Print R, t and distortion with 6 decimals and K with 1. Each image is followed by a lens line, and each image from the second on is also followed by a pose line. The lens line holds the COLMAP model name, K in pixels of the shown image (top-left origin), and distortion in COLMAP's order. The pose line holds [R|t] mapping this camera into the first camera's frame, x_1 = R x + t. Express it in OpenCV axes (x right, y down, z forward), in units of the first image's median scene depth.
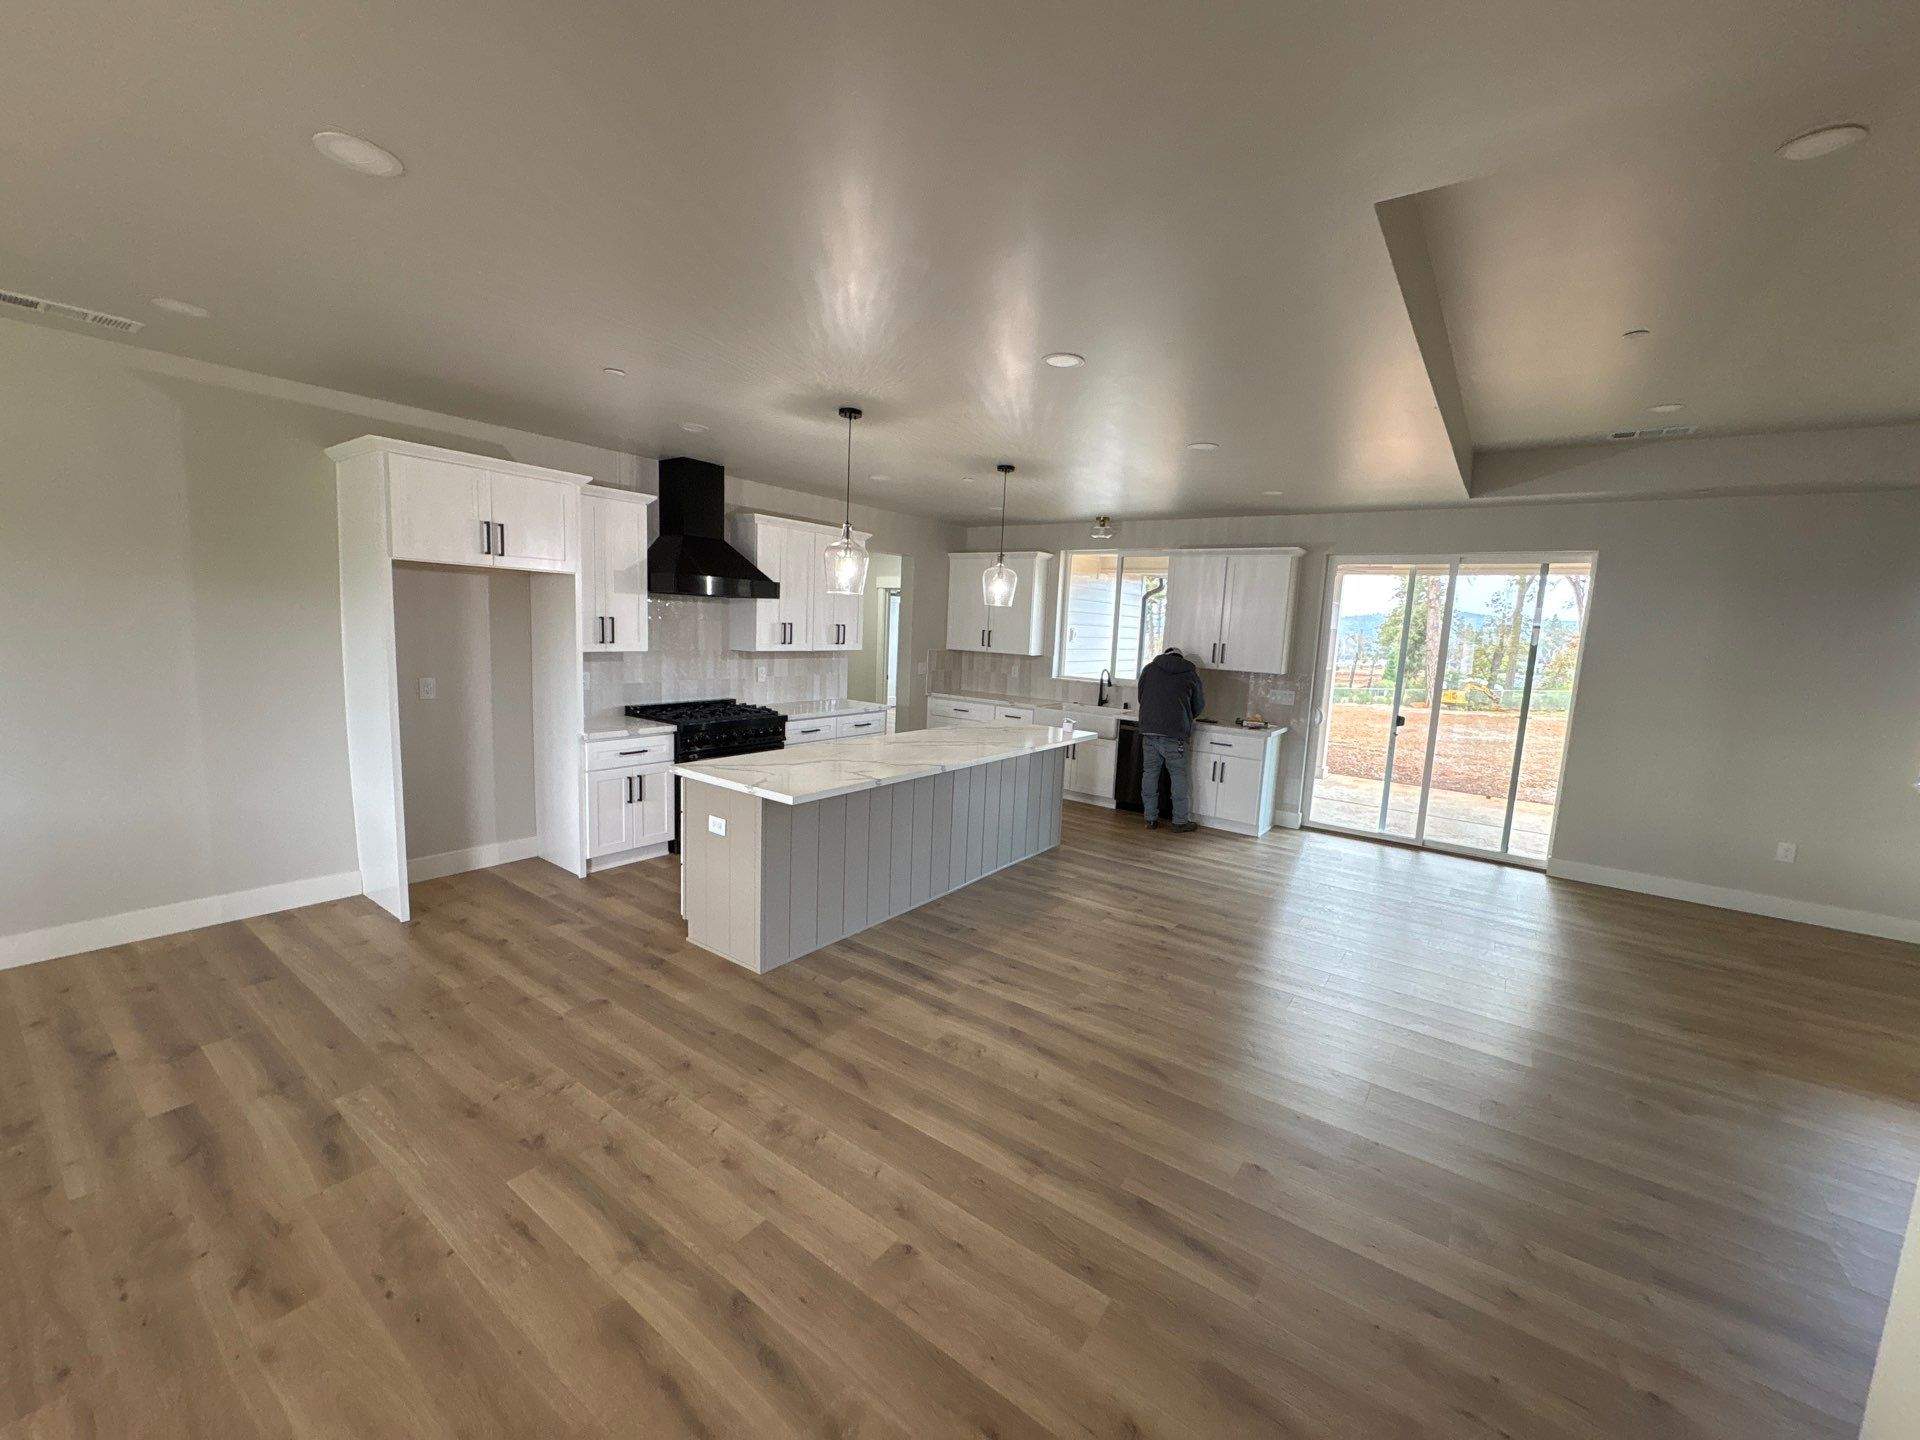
lens RADIAL K [[768.0, 0, 963.5], [0, 768.0, 718.3], [0, 0, 1]] dist [0.001646, -0.000287]
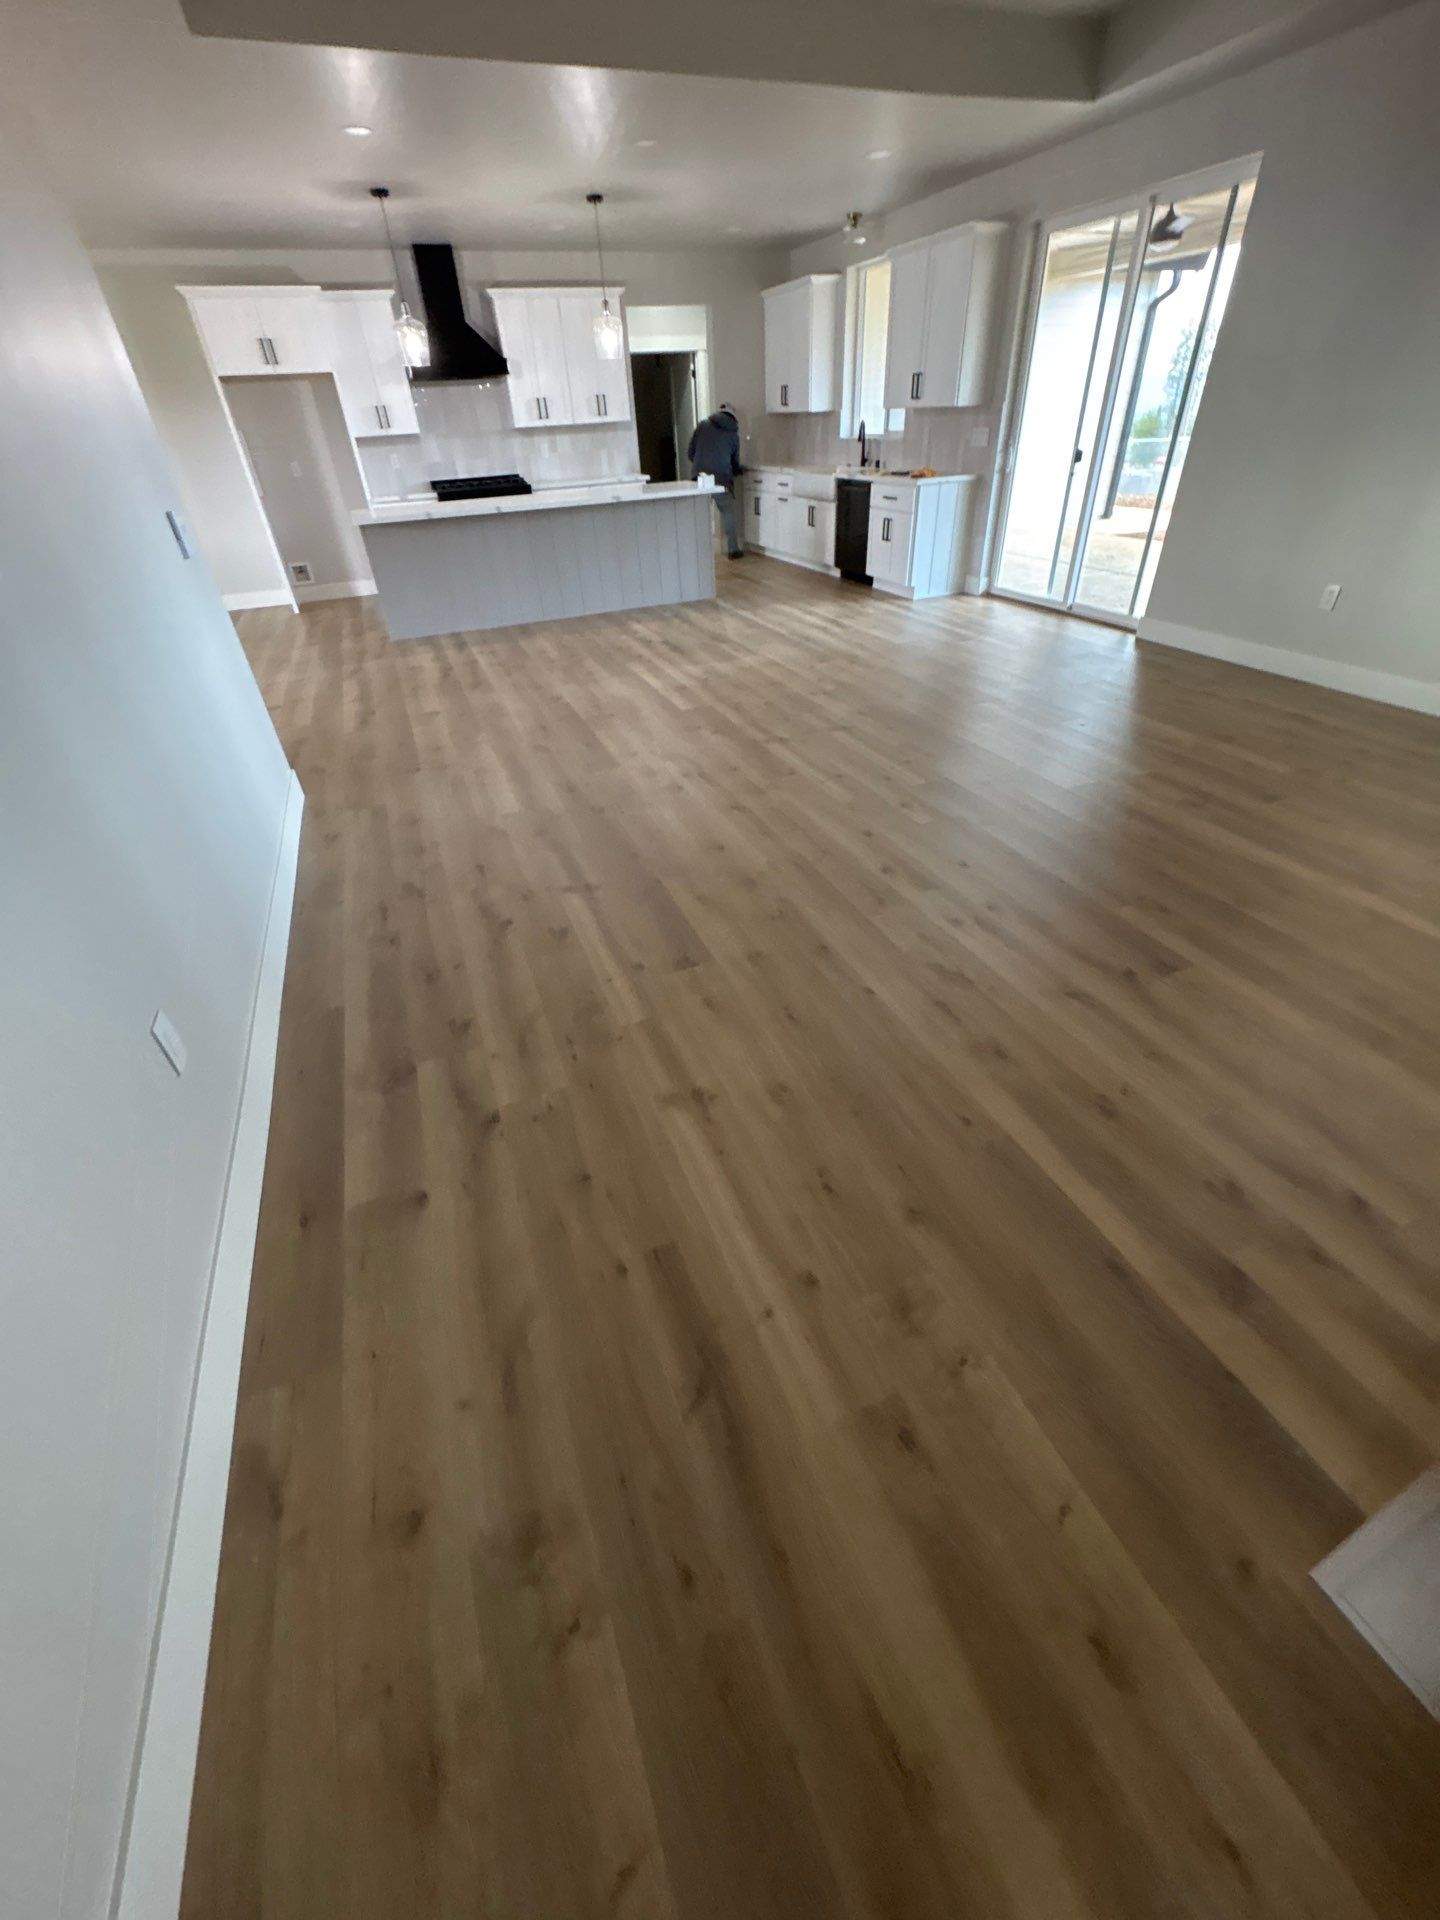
lens RADIAL K [[768.0, 0, 723.1], [0, 768.0, 968.9], [0, 0, 1]] dist [0.001646, -0.000287]
pose [[0.840268, 0.244698, -0.483811, 0.816865], [0.018644, 0.878789, 0.476846, 0.095209], [0.541851, -0.409698, 0.733856, -0.116867]]
